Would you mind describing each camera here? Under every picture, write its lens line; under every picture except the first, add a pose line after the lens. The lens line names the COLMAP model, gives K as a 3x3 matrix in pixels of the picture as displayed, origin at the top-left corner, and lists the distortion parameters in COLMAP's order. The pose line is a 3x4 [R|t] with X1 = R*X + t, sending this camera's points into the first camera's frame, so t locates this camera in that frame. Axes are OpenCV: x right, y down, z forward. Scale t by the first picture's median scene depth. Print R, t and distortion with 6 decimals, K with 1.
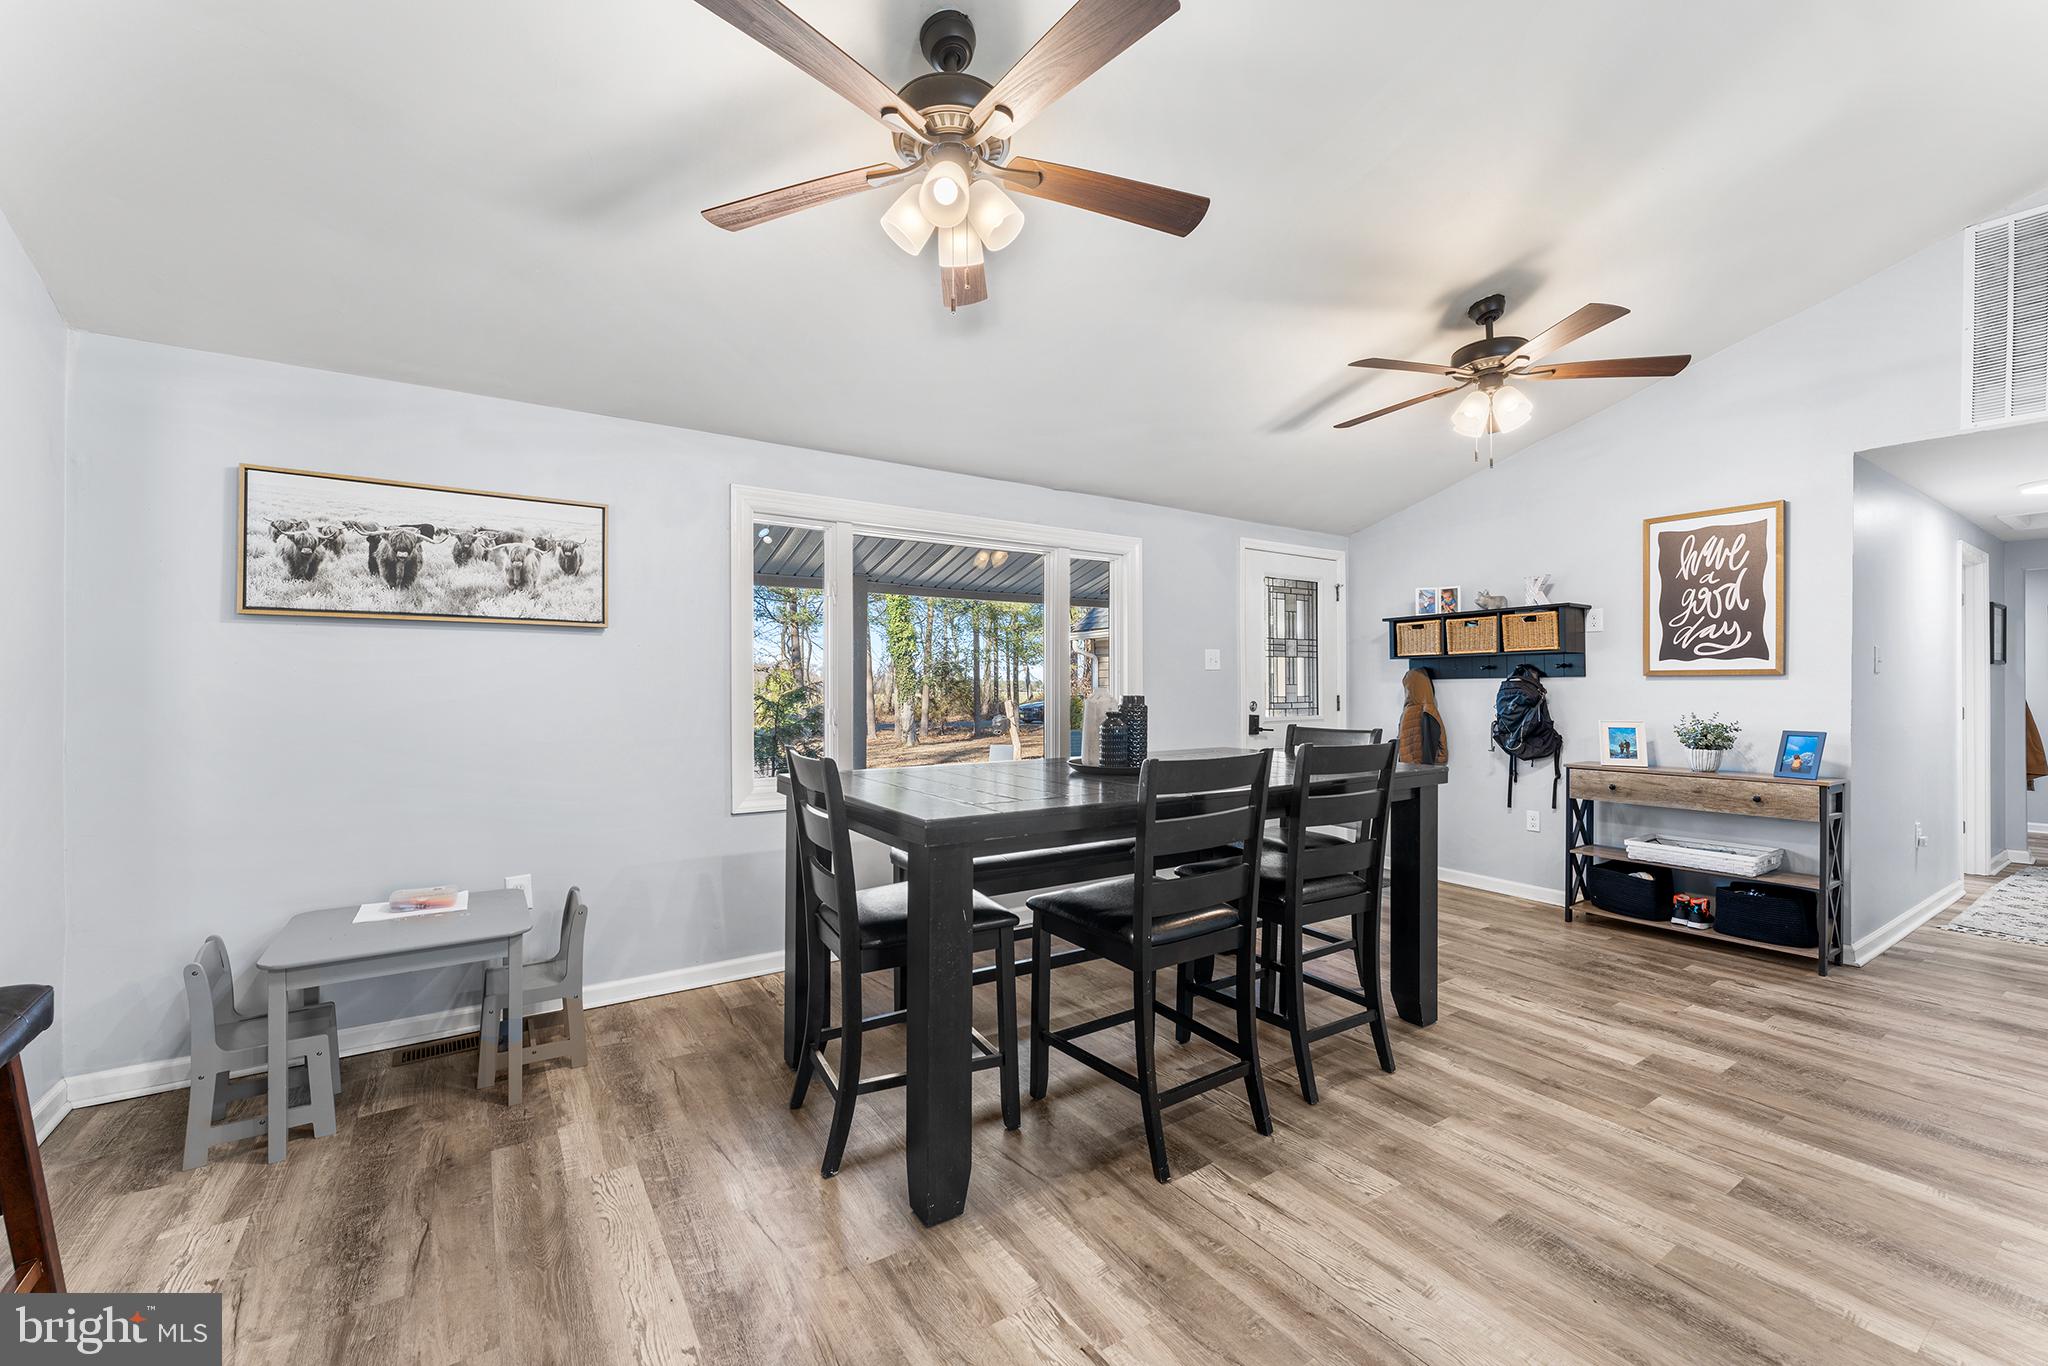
lens RADIAL K [[828.1, 0, 1018.3], [0, 828.1, 692.2], [0, 0, 1]] dist [-0.001284, -0.000015]
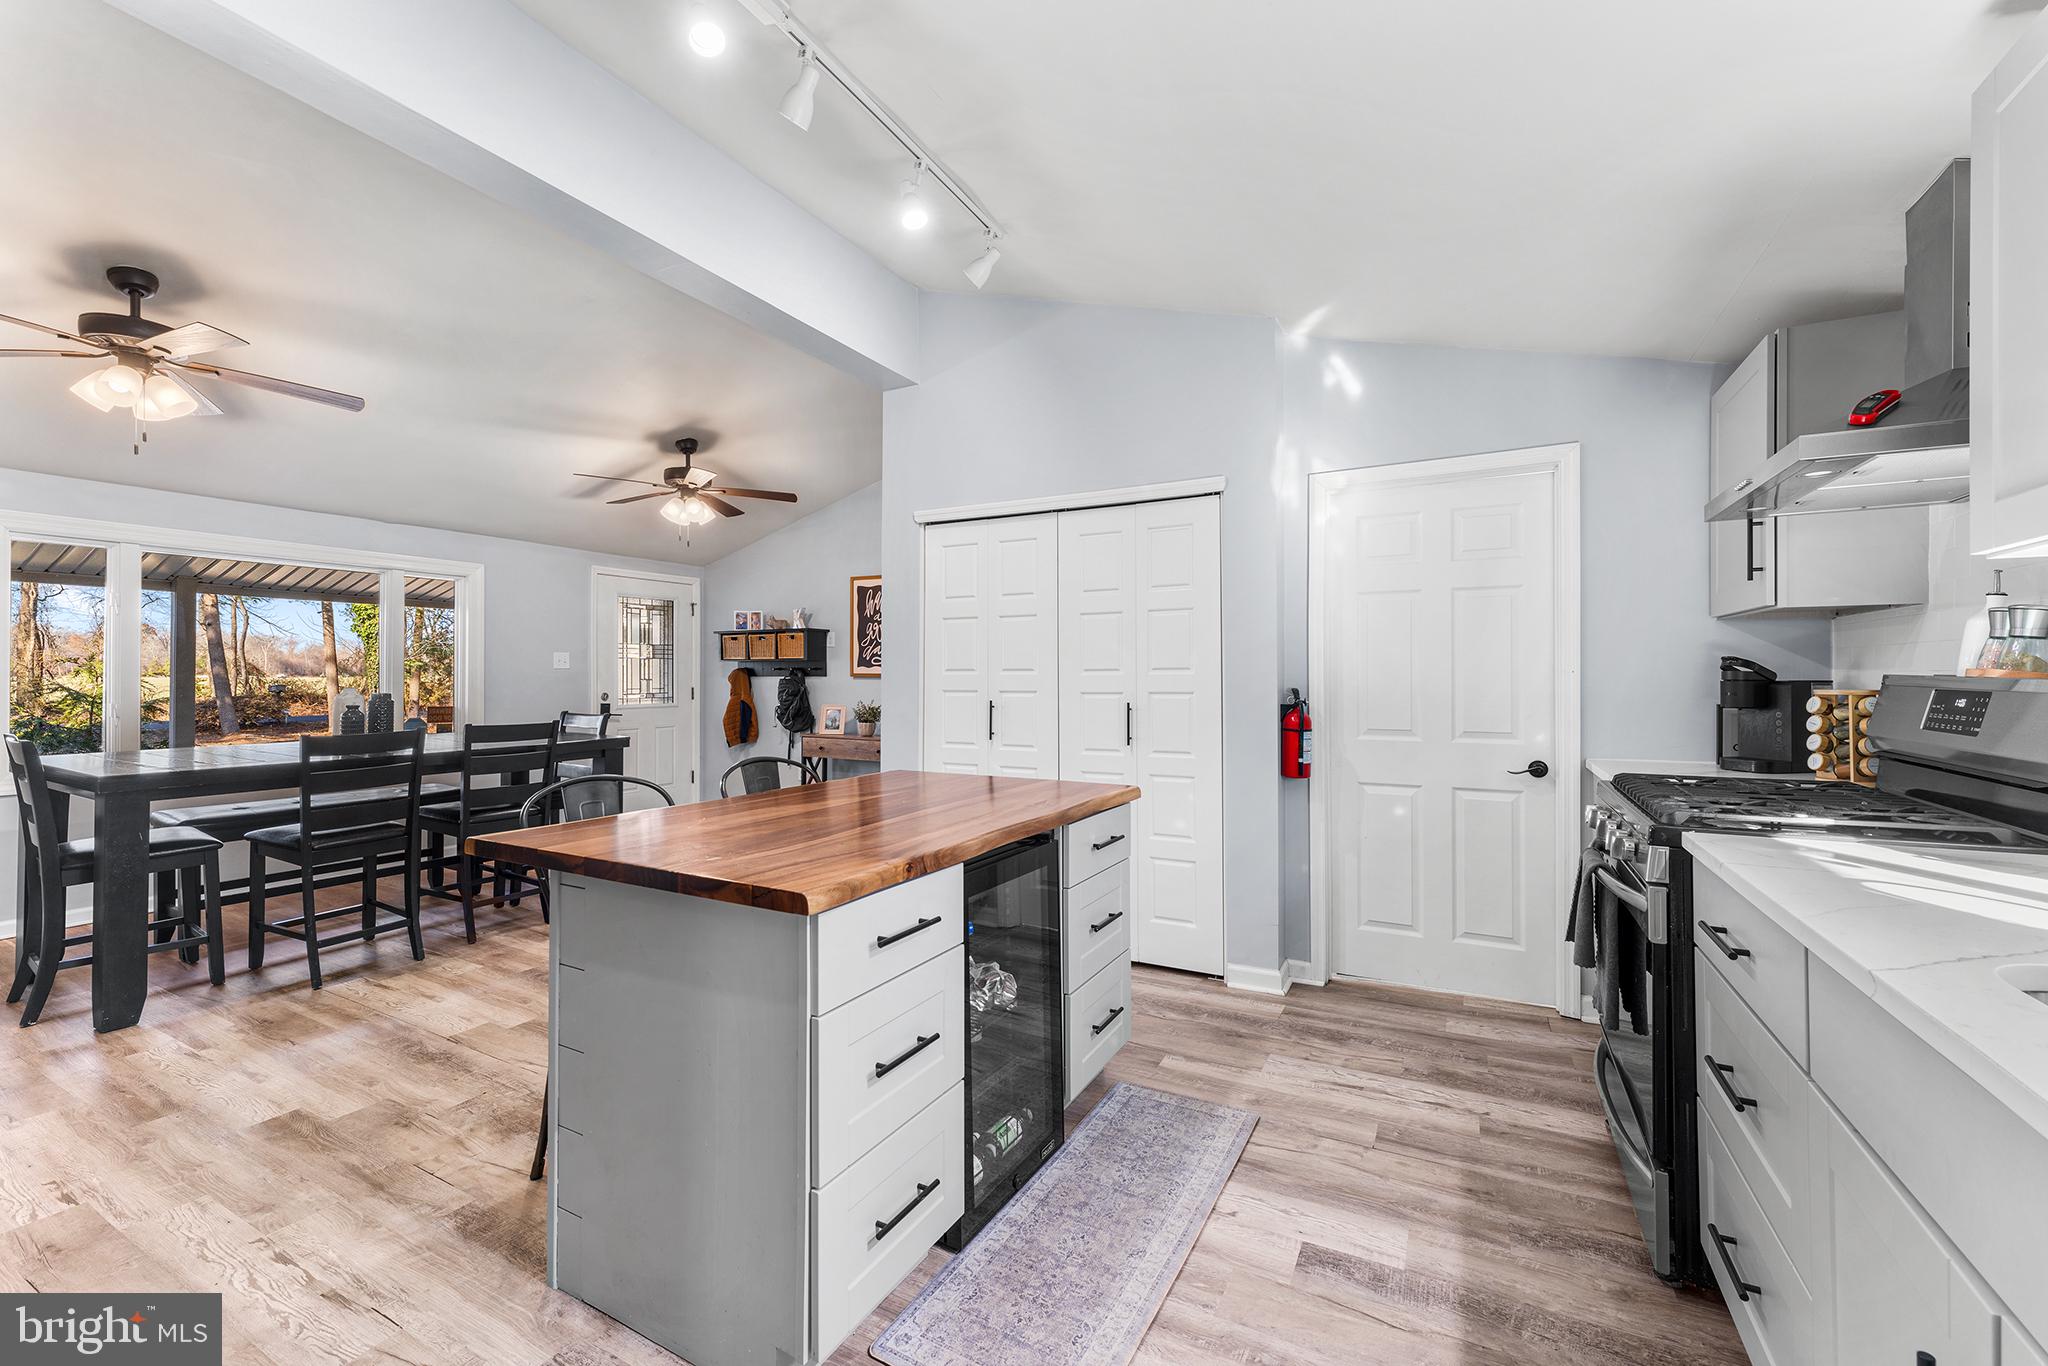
lens RADIAL K [[828.1, 0, 1028.3], [0, 828.1, 682.8], [0, 0, 1]] dist [-0.001284, -0.000015]
pose [[0.882016, 0.000774, 0.471218, 0.316347], [-0.004061, 0.999974, 0.005958, -0.018941], [-0.471201, -0.007169, 0.881996, -0.549189]]
